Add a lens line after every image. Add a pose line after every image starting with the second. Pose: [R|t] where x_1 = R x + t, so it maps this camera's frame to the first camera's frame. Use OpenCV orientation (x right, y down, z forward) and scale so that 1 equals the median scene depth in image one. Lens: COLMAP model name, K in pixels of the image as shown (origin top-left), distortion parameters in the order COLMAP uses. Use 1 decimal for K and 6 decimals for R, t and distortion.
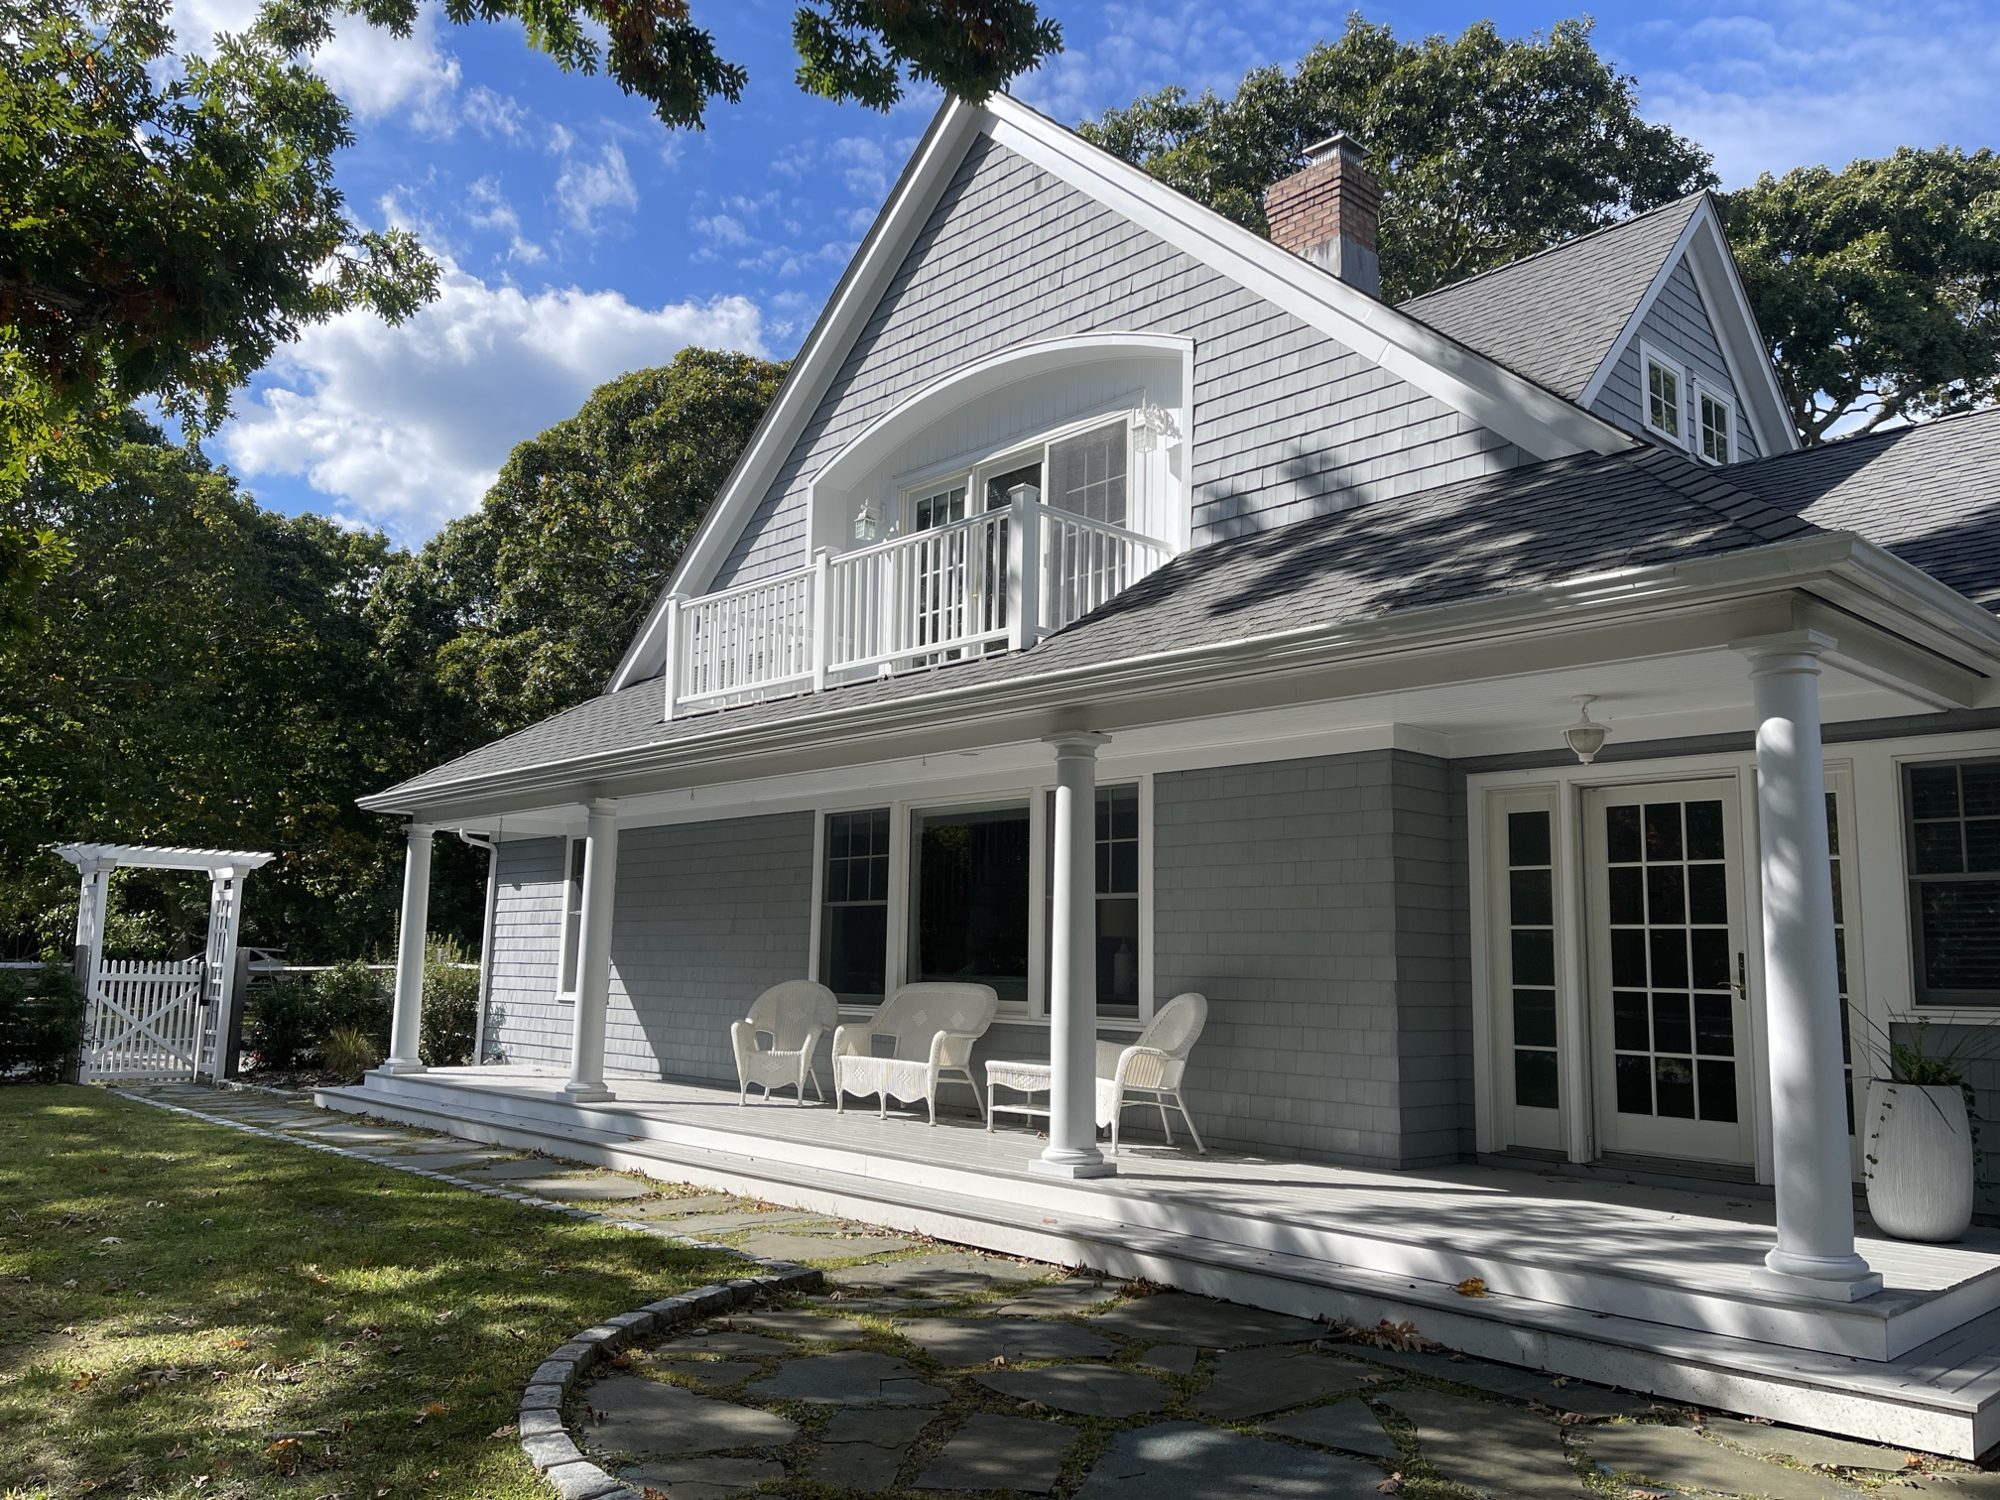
lens RADIAL K [[1517.9, 0, 1006.0], [0, 1517.9, 745.1], [0, 0, 1]] dist [0.003332, 0.000496]
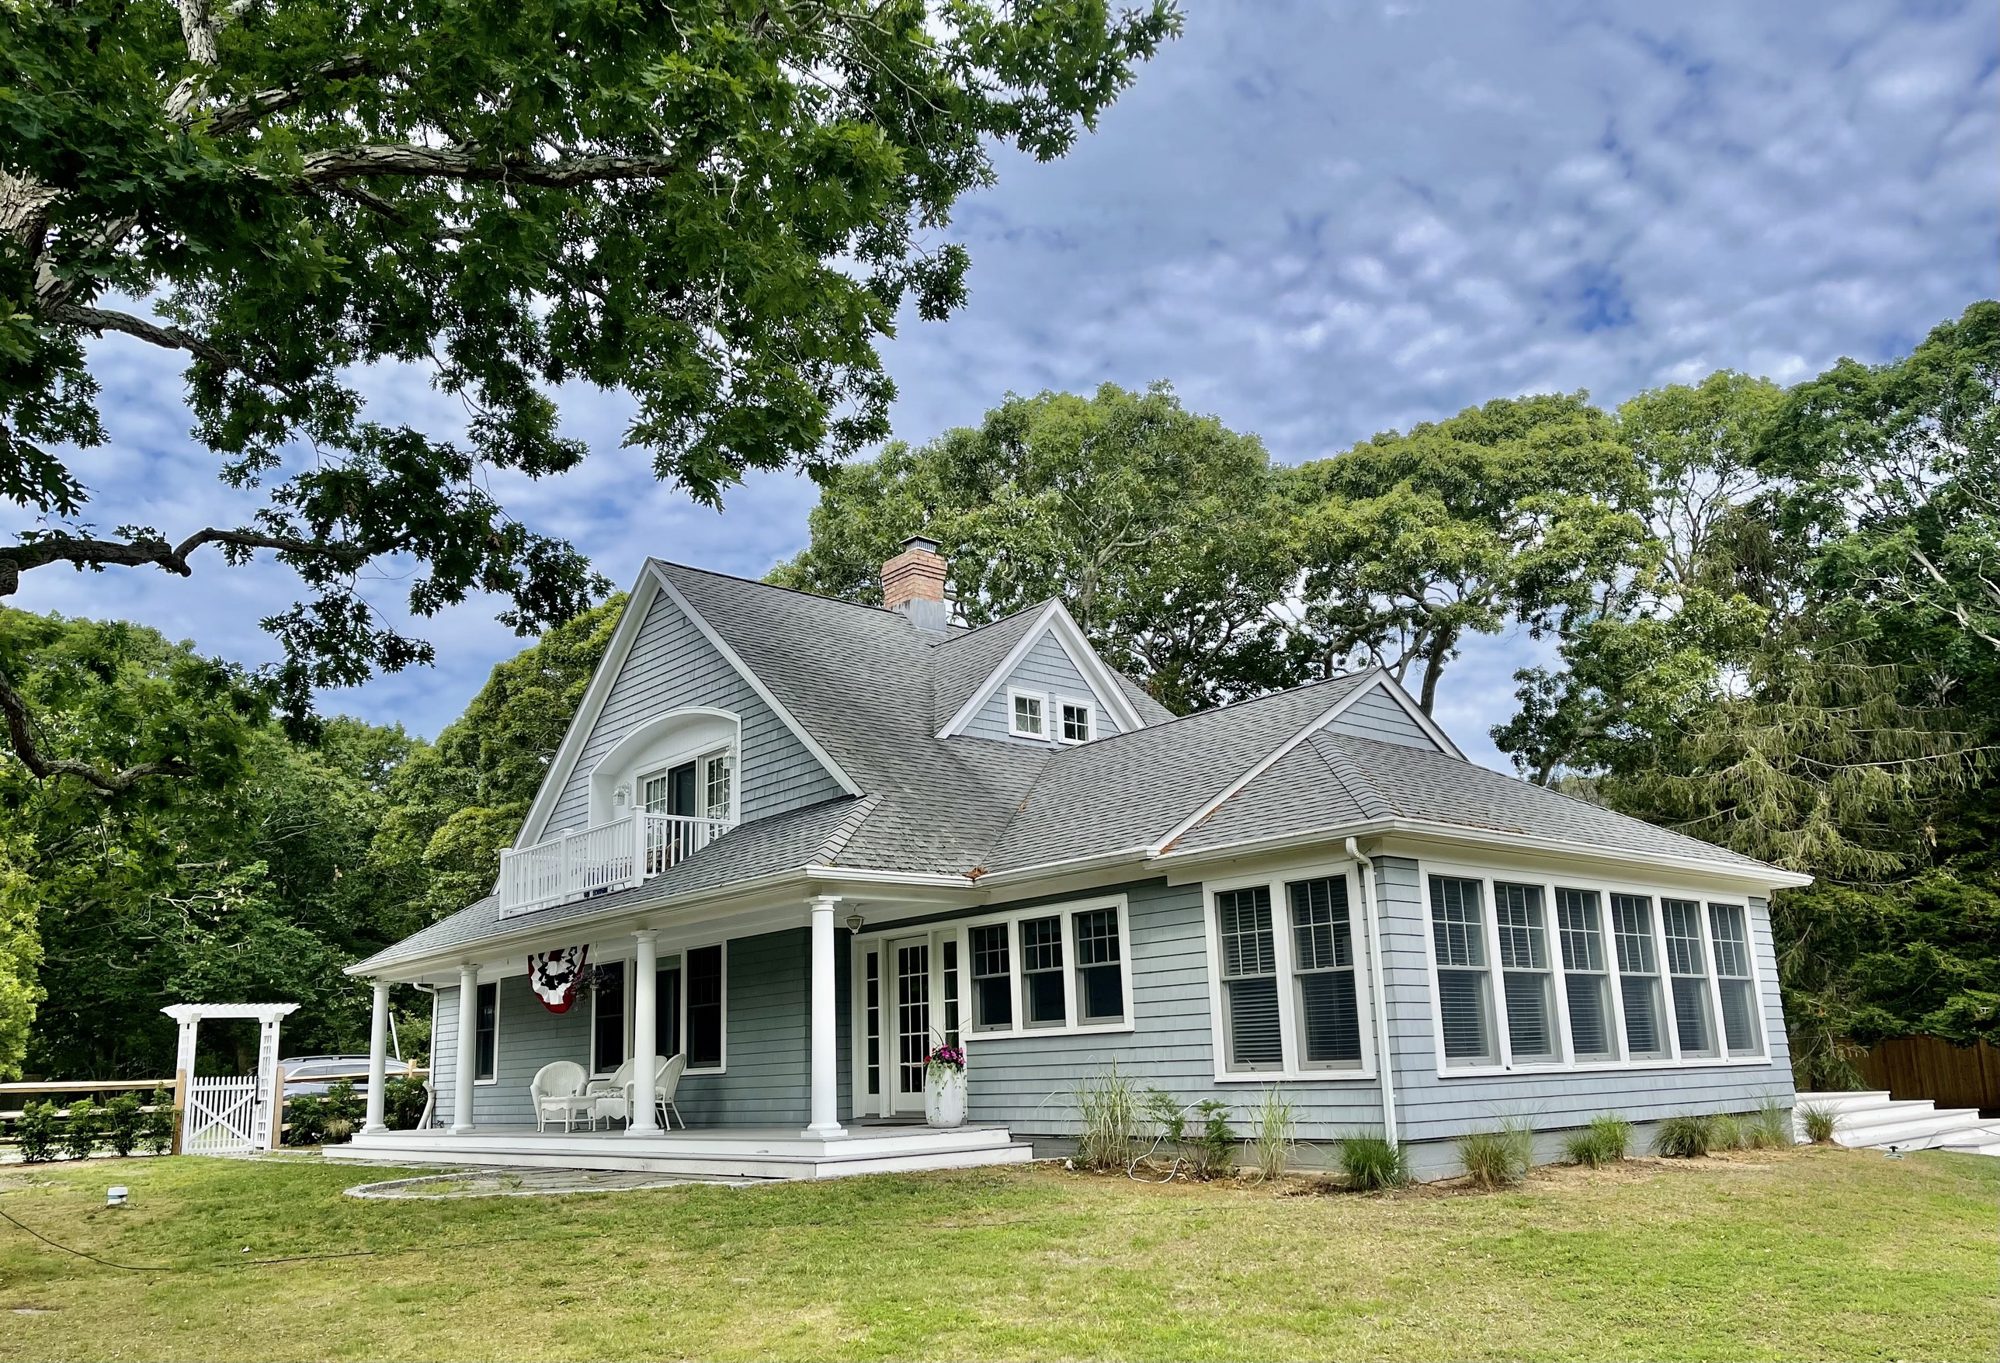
lens RADIAL K [[1571.5, 0, 991.8], [0, 1571.5, 689.1], [0, 0, 1]] dist [-0.011423, -0.001218]
pose [[0.997263, -0.061084, -0.041653, 0.411257], [0.056459, 0.992934, -0.104377, -0.053715], [0.047735, 0.101740, 0.993665, -0.783586]]
